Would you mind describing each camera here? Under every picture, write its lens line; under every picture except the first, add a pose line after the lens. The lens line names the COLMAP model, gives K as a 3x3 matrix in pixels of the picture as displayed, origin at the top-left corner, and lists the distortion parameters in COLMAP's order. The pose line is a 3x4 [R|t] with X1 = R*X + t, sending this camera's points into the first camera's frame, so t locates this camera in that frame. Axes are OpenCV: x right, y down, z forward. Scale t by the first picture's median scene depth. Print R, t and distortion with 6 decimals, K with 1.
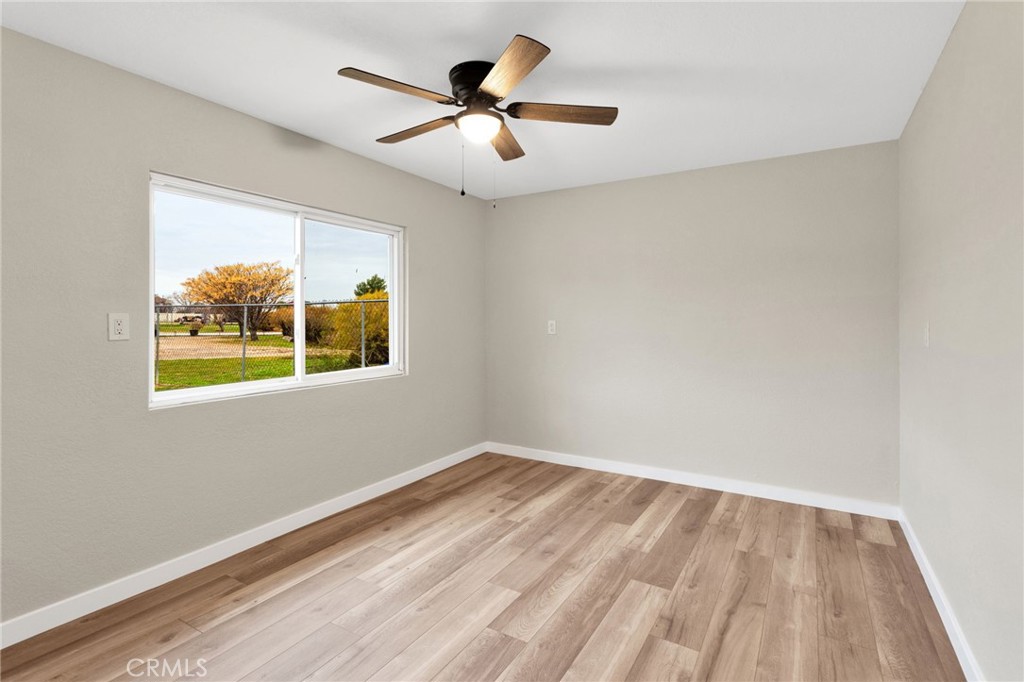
lens RADIAL K [[495.5, 0, 512.4], [0, 495.5, 324.0], [0, 0, 1]] dist [0.010707, 0.000538]
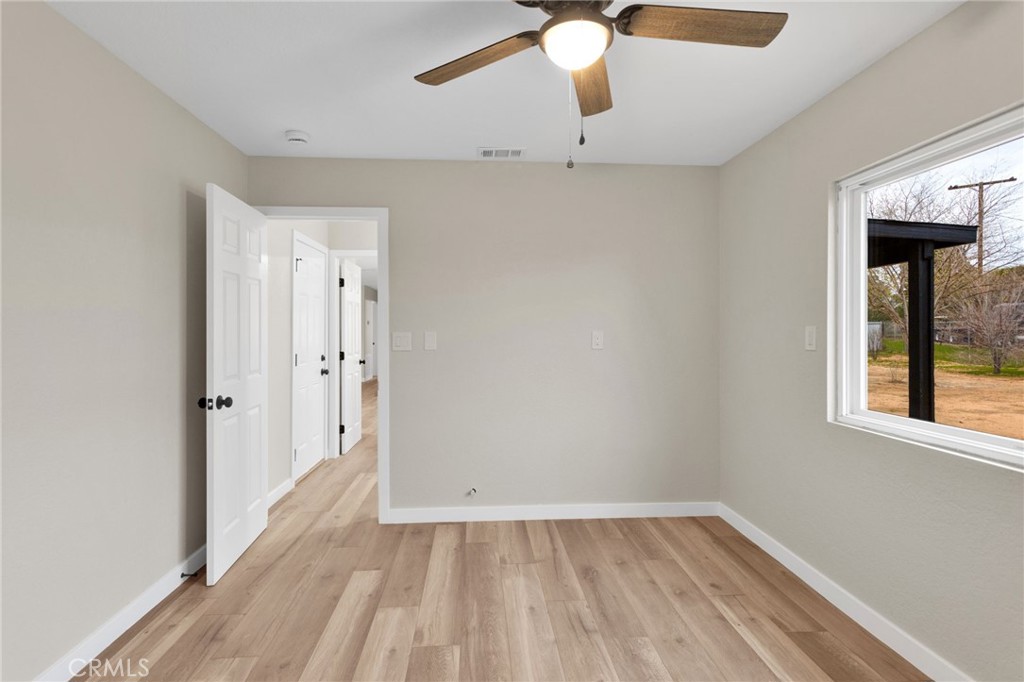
lens RADIAL K [[485.6, 0, 510.1], [0, 485.6, 337.9], [0, 0, 1]] dist [0.000914, 0.000337]
pose [[-0.823448, 0.002974, -0.567384, 0.402567], [-0.002027, 0.999964, 0.008184, -0.005734], [0.567388, 0.007889, -0.823412, 1.606465]]
